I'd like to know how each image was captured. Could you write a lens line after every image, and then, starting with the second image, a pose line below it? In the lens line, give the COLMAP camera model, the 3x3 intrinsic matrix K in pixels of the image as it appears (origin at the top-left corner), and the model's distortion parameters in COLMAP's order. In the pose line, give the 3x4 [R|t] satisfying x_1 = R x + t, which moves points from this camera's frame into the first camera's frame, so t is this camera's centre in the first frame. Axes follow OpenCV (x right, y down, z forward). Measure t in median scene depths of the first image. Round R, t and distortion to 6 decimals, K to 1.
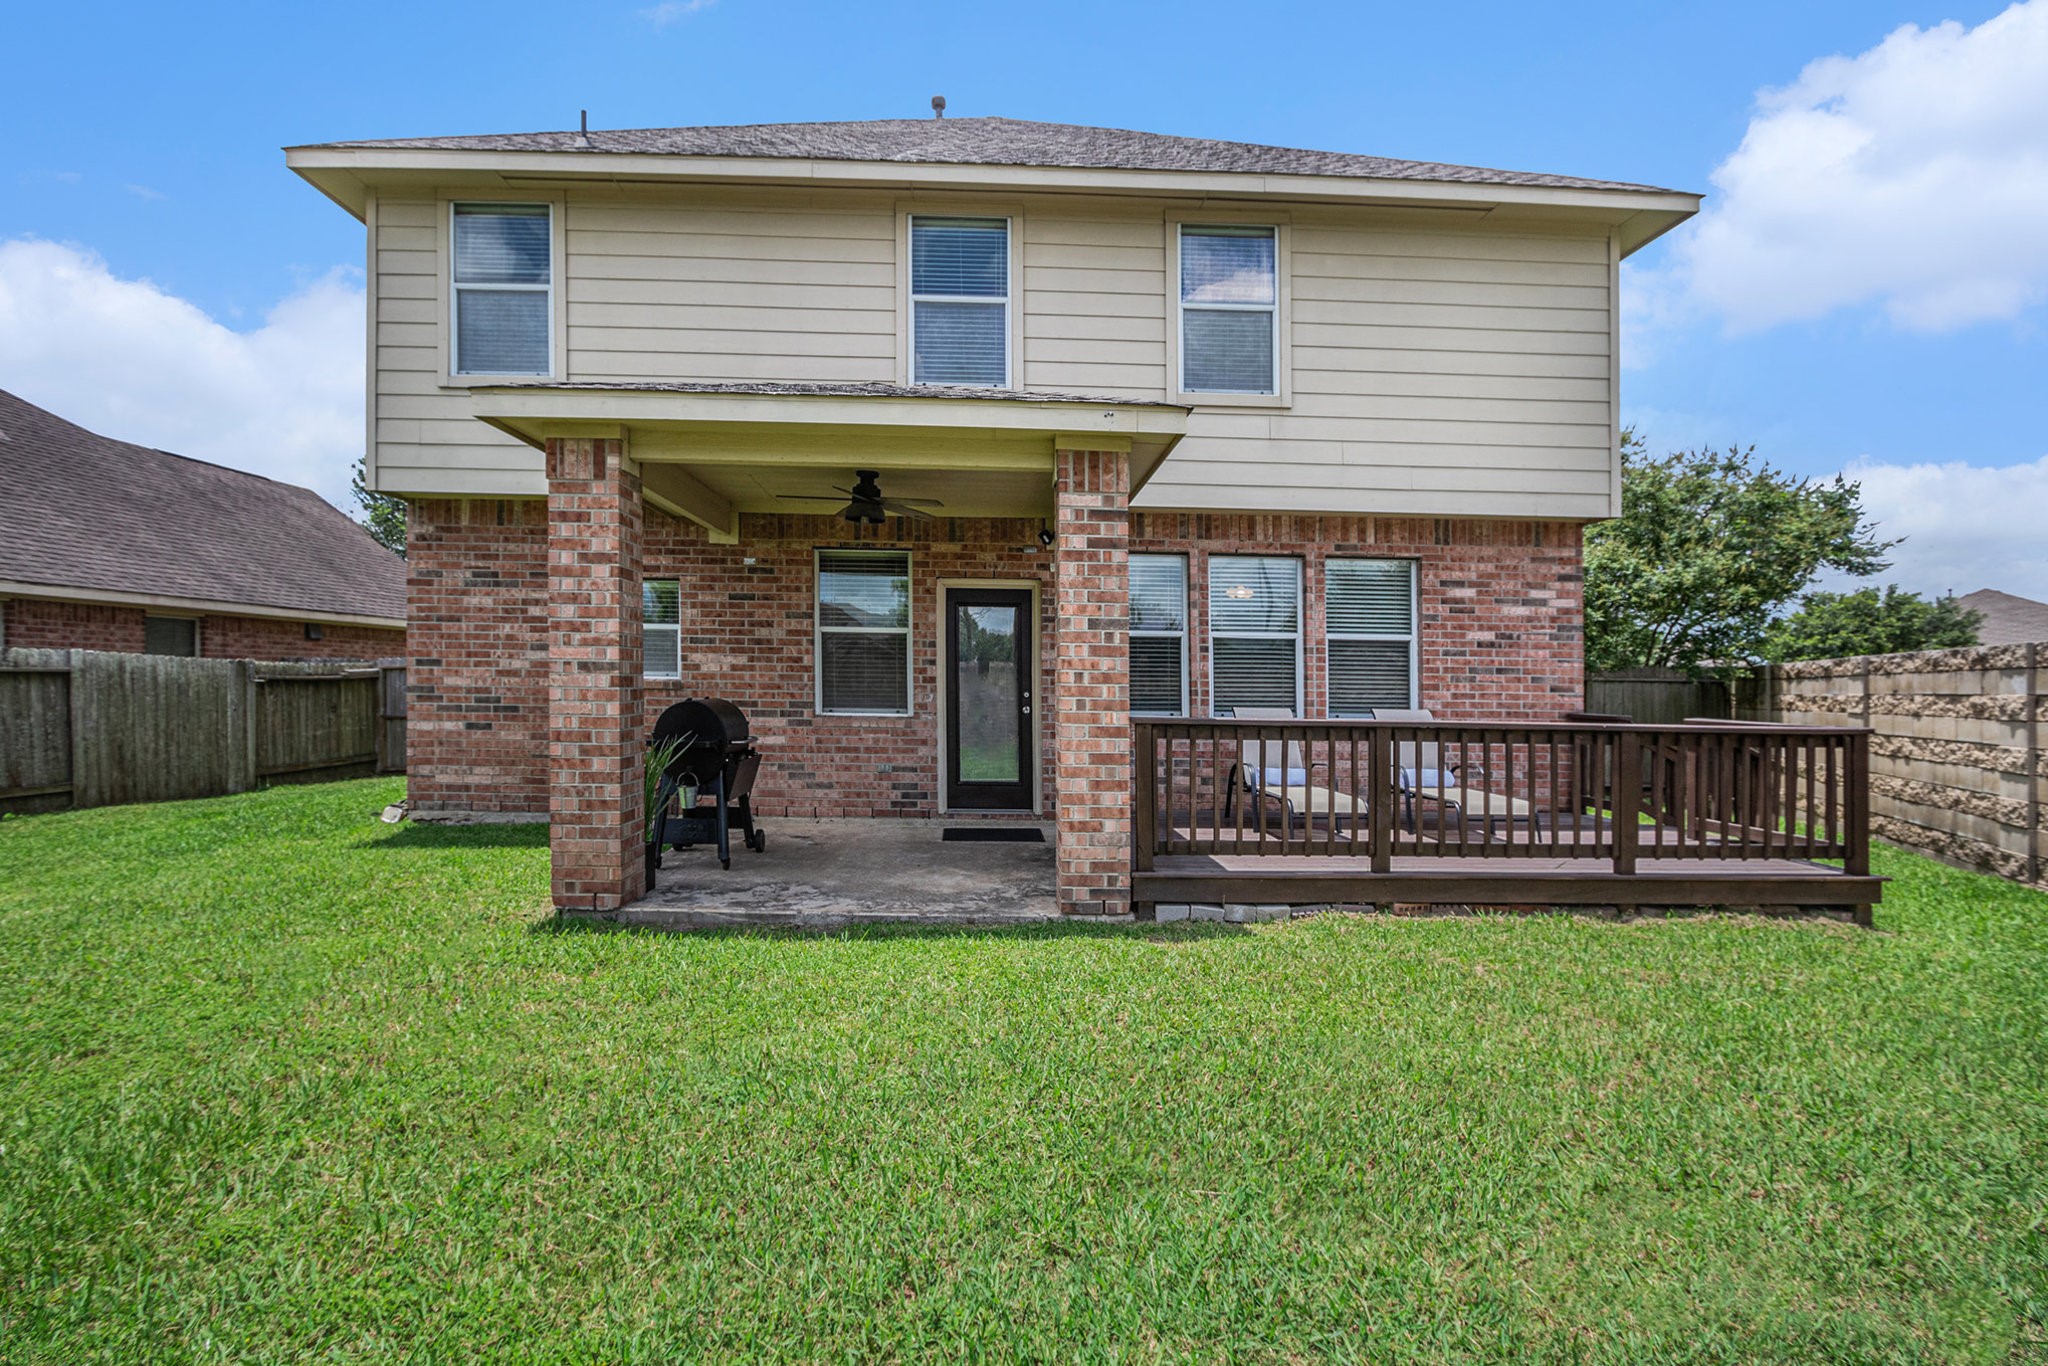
lens RADIAL K [[984.1, 0, 1024.5], [0, 984.1, 684.8], [0, 0, 1]] dist [-0.019143, 0.000218]
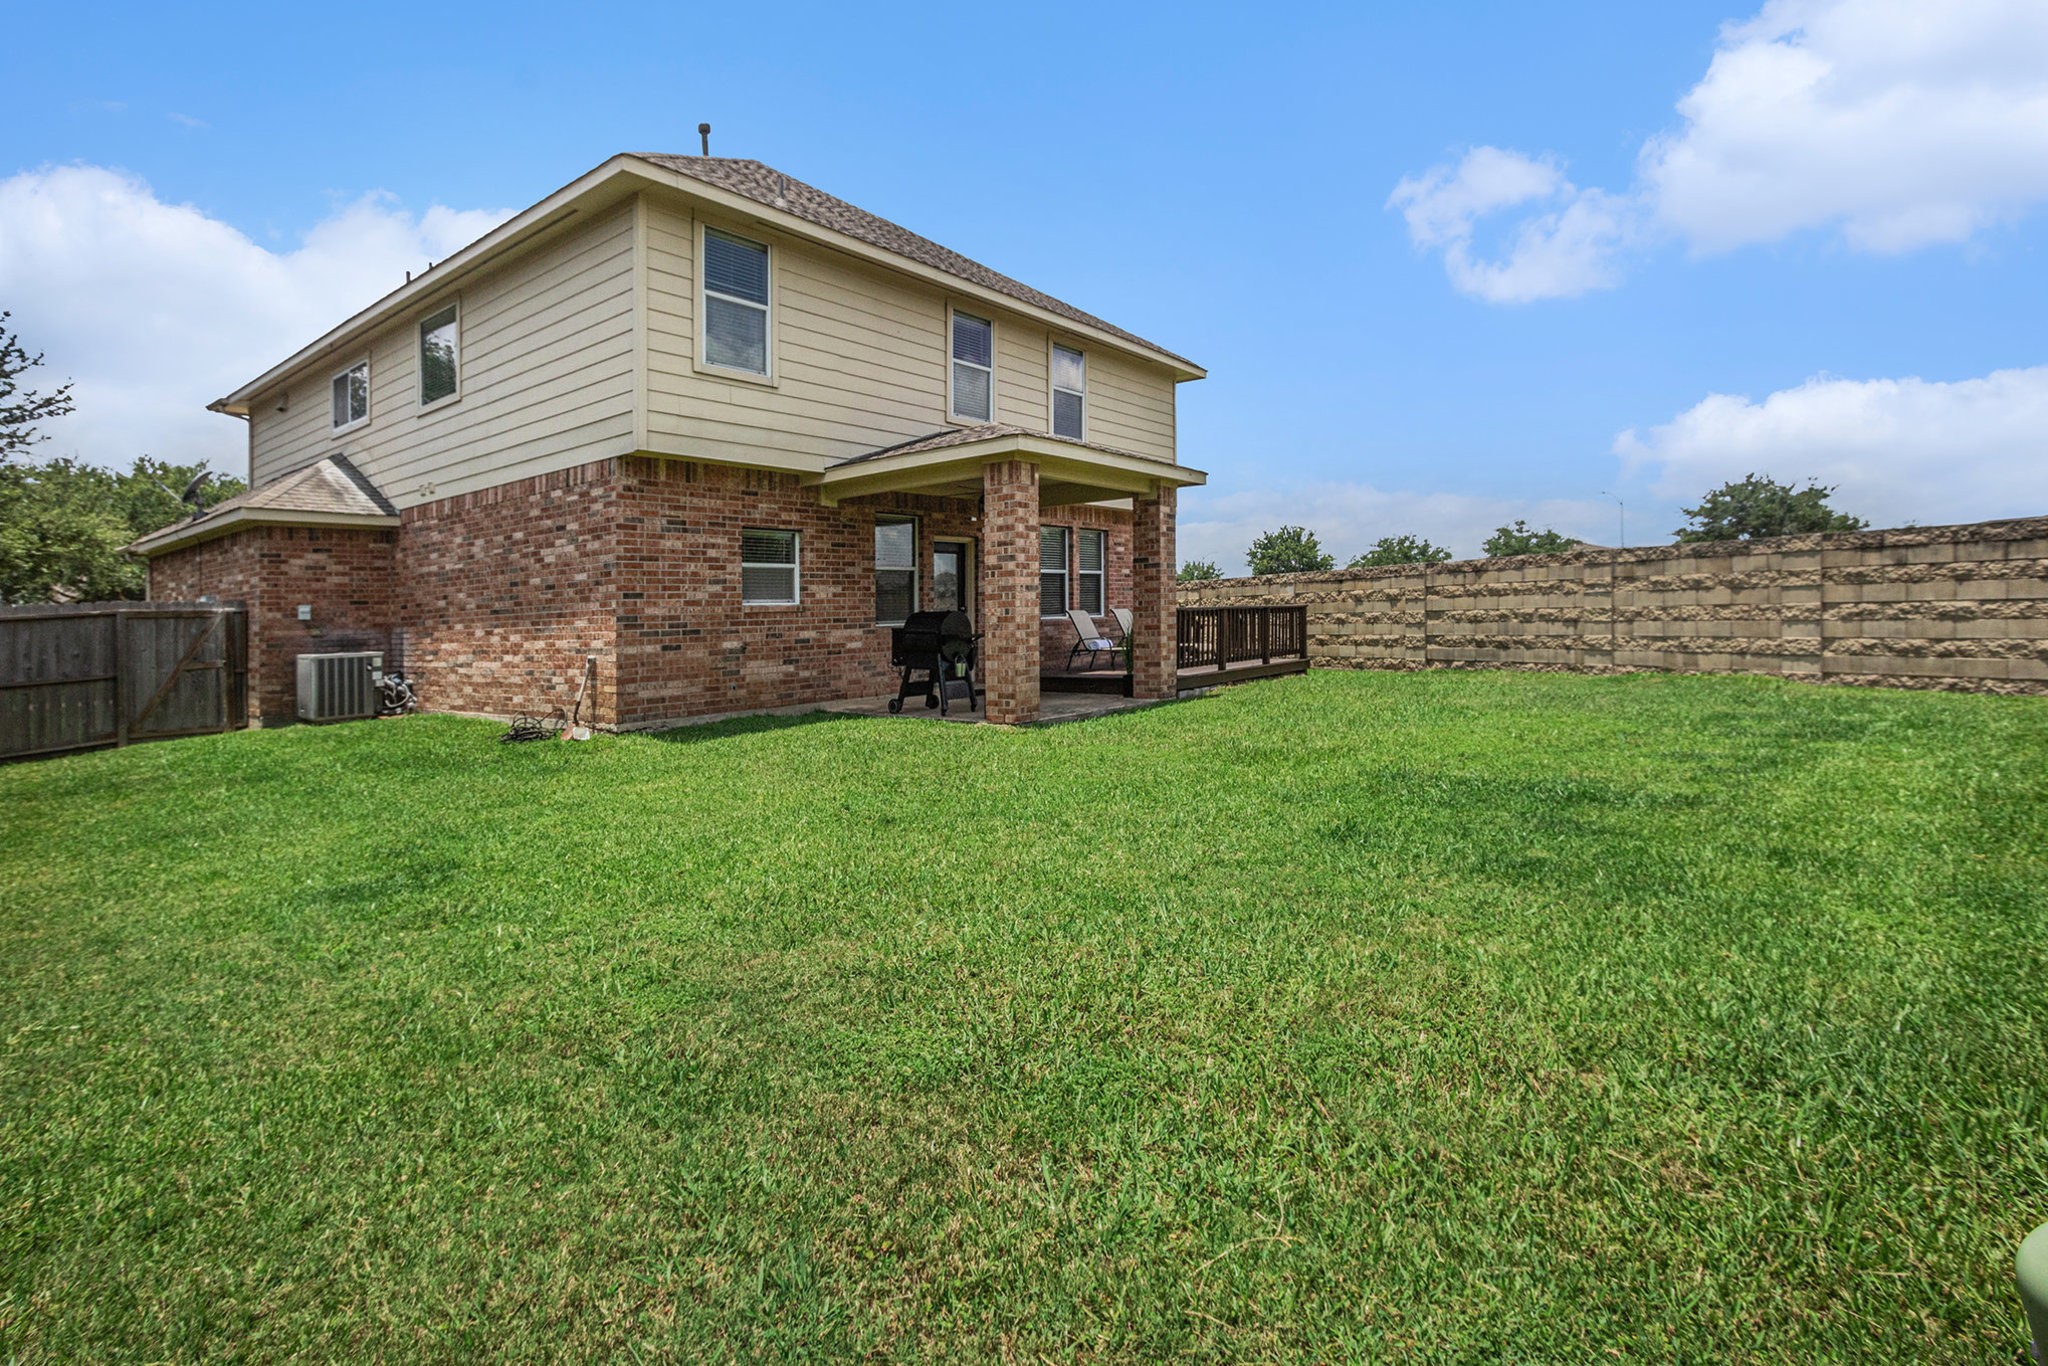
lens RADIAL K [[984.1, 0, 1014.7], [0, 984.1, 677.3], [0, 0, 1]] dist [-0.019143, 0.000218]
pose [[0.646442, -0.083648, 0.758364, -1.214662], [0.042611, 0.996379, 0.073578, 0.007447], [-0.761772, -0.015249, 0.647666, -0.113505]]
